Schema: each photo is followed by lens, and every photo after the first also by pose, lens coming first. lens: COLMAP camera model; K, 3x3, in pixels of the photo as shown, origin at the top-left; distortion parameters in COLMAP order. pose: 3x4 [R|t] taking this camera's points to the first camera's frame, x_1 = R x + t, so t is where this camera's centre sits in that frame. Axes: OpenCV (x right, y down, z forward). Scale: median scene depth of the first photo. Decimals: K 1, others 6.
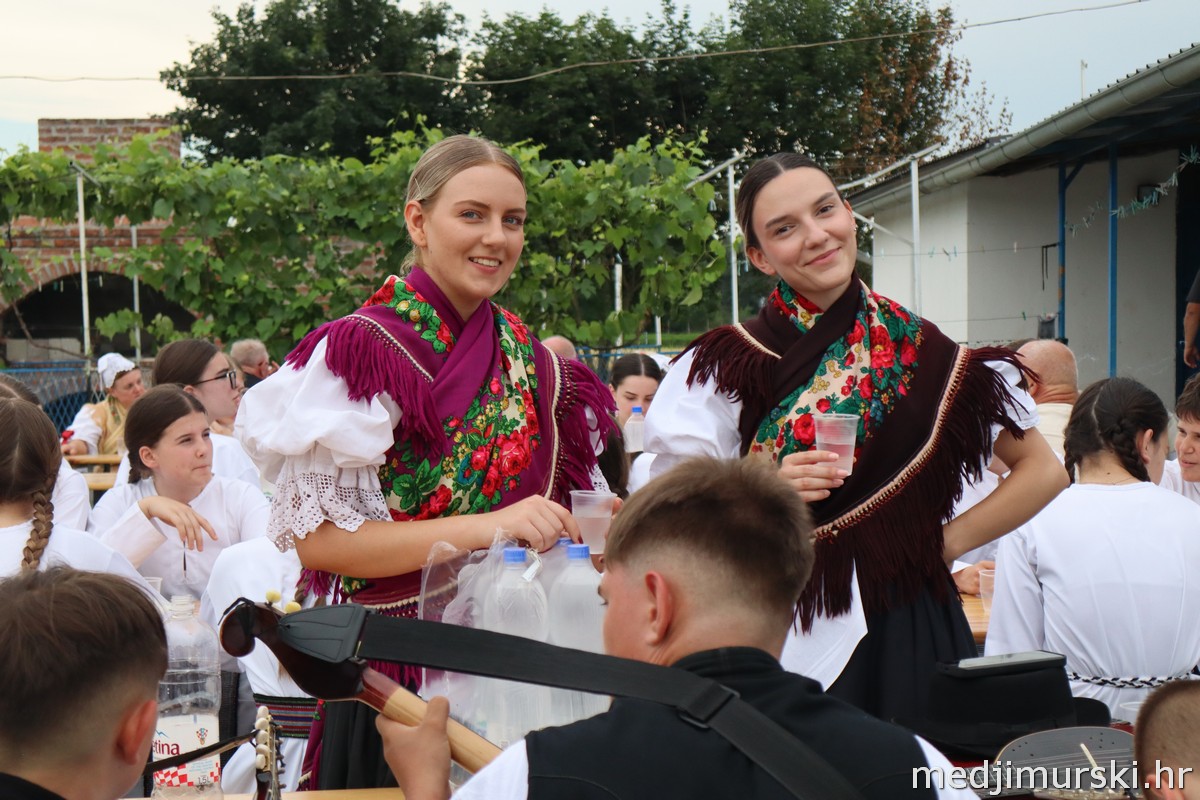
lens RADIAL K [[2424.2, 0, 600.0], [0, 2424.2, 400.0], [0, 0, 1]] dist [0.002864, -0.043740]
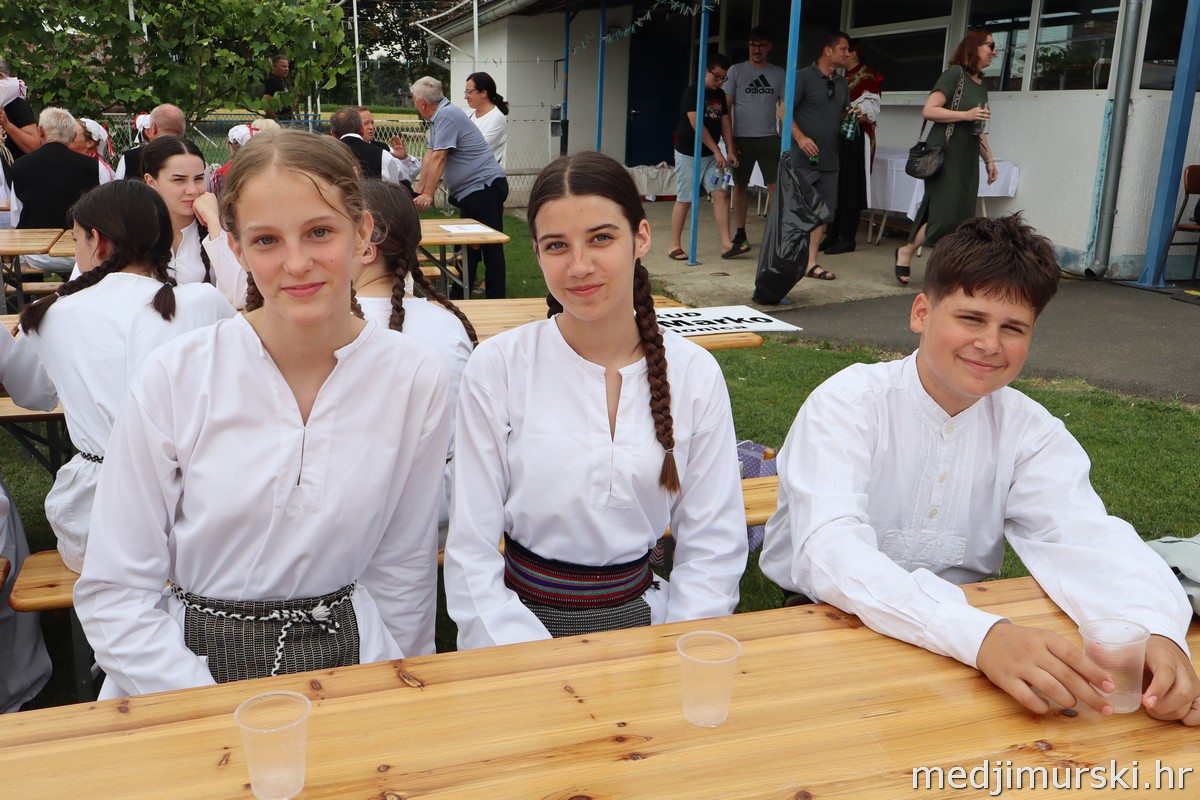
lens RADIAL K [[1046.2, 0, 600.0], [0, 1046.2, 400.0], [0, 0, 1]] dist [-0.003346, 0.000396]
pose [[0.969178, -0.030557, 0.244461, 0.035507], [-0.028785, 0.971436, 0.235548, -0.009086], [-0.244676, -0.235324, 0.940615, 0.289809]]
